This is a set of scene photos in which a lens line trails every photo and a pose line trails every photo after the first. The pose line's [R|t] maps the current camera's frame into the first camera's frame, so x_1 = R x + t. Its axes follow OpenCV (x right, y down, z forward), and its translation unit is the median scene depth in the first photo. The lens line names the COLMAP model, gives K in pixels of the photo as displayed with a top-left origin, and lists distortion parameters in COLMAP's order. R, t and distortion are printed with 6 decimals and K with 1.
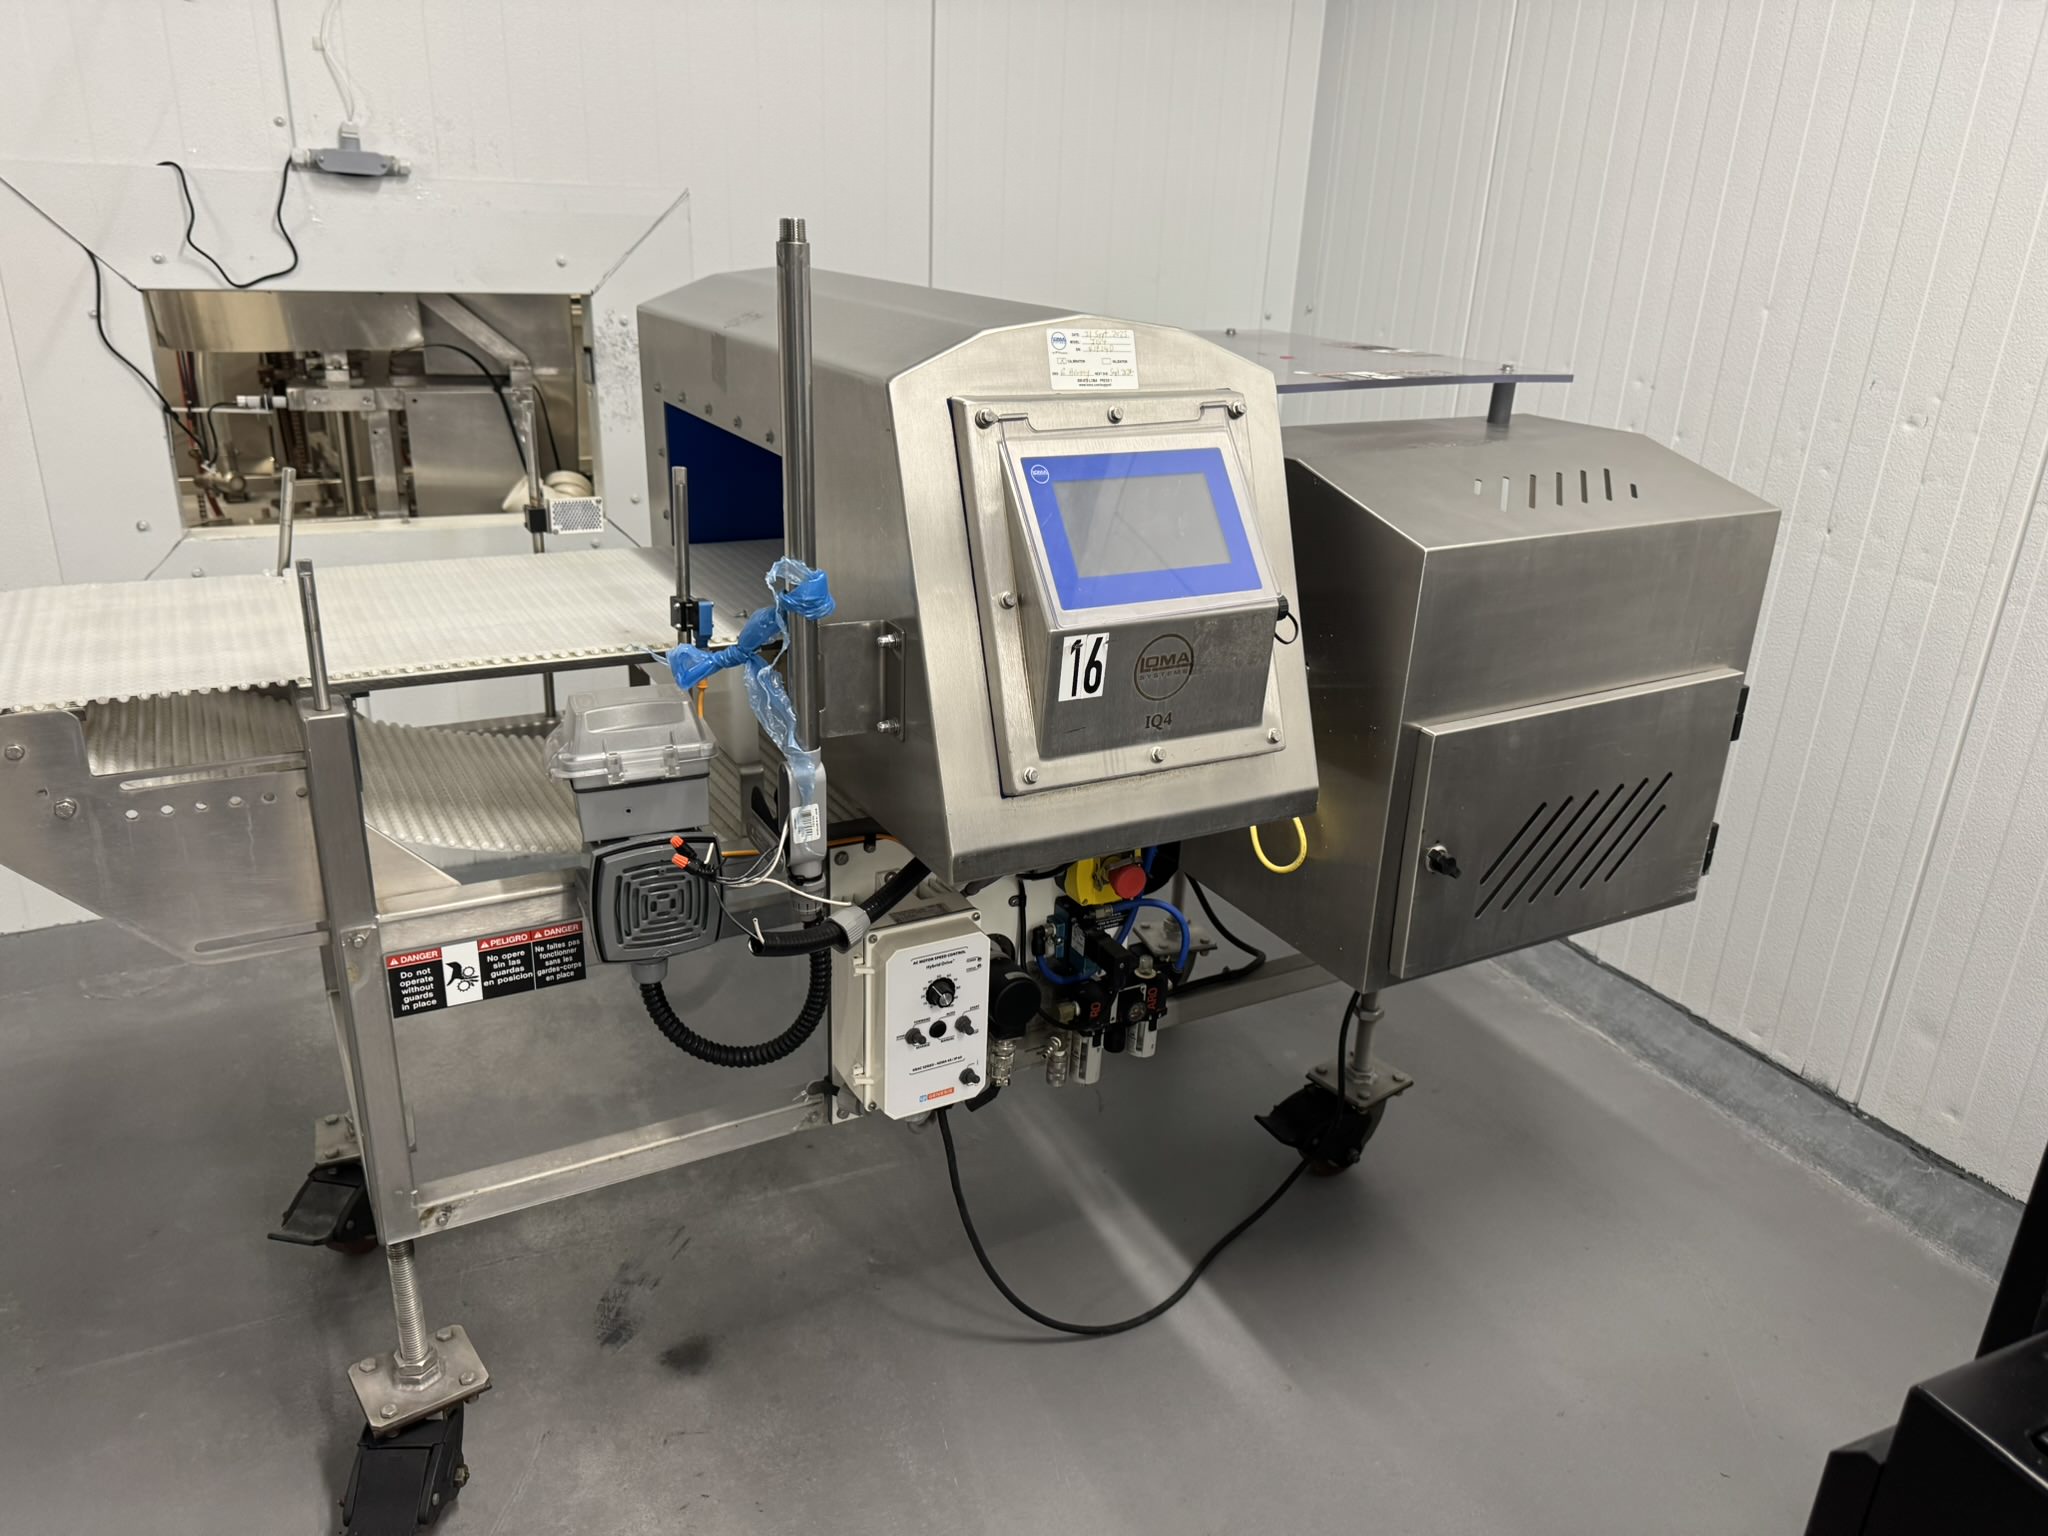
lens RADIAL K [[1464.1, 0, 1032.9], [0, 1464.1, 769.4], [0, 0, 1]] dist [0.001432, -0.011178]
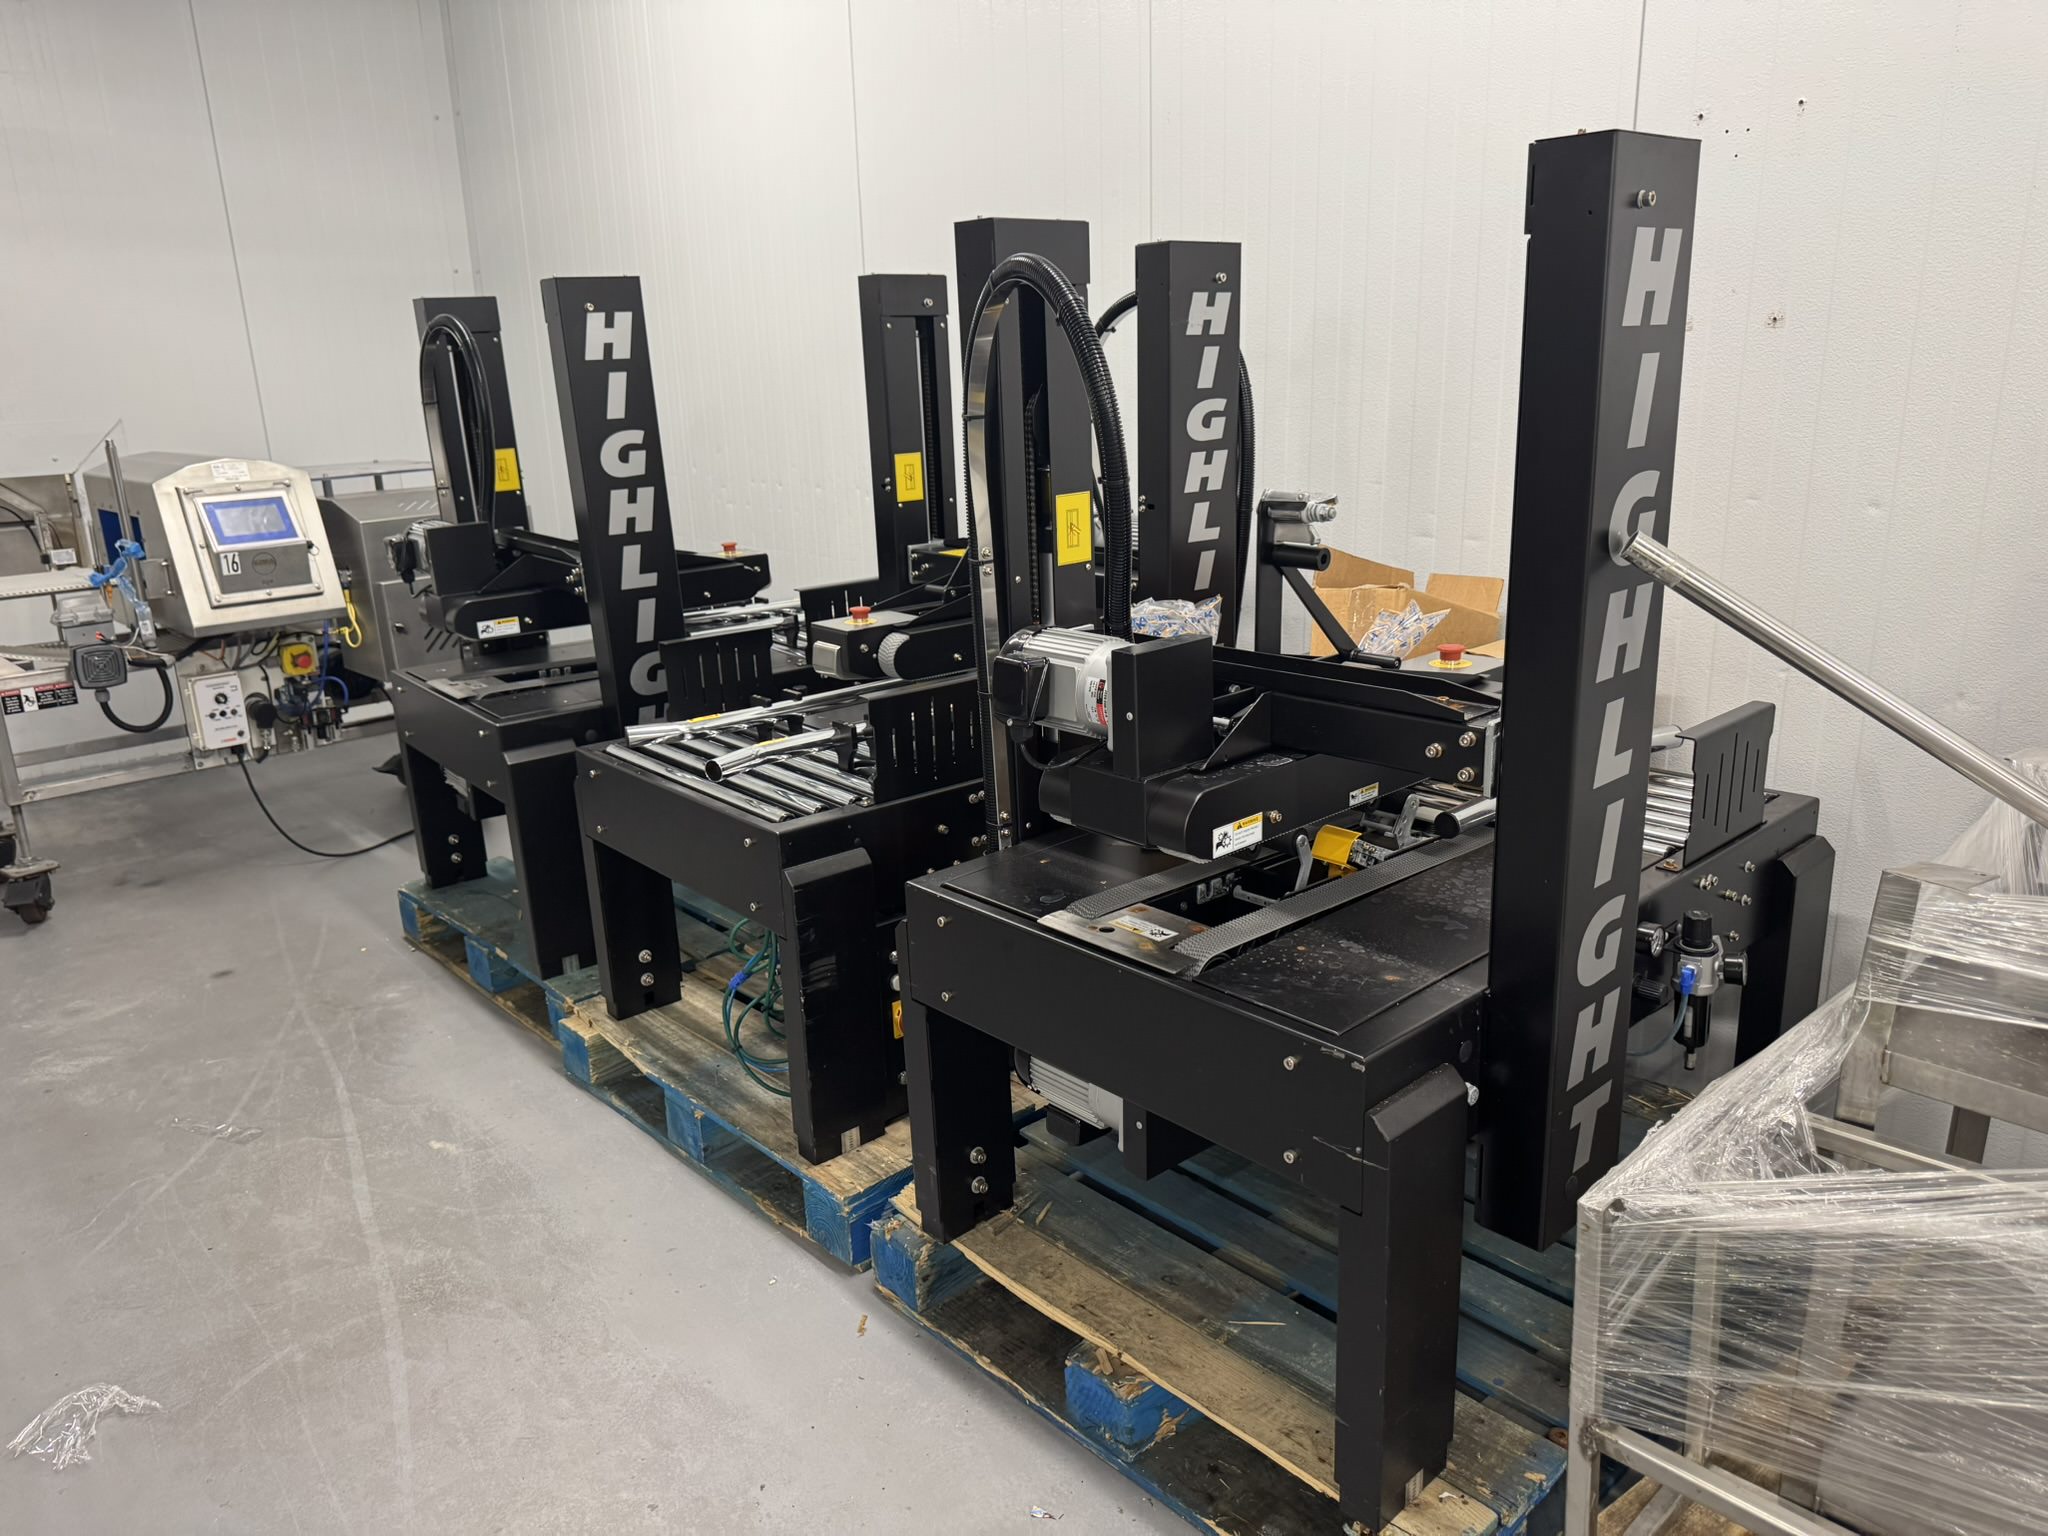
lens RADIAL K [[1464.1, 0, 1018.3], [0, 1464.1, 765.3], [0, 0, 1]] dist [0.001432, -0.011178]
pose [[0.964881, -0.144341, 0.219477, 0.846510], [0.163414, 0.983979, -0.071290, 0.793878], [-0.205671, 0.104652, 0.973010, -2.206553]]
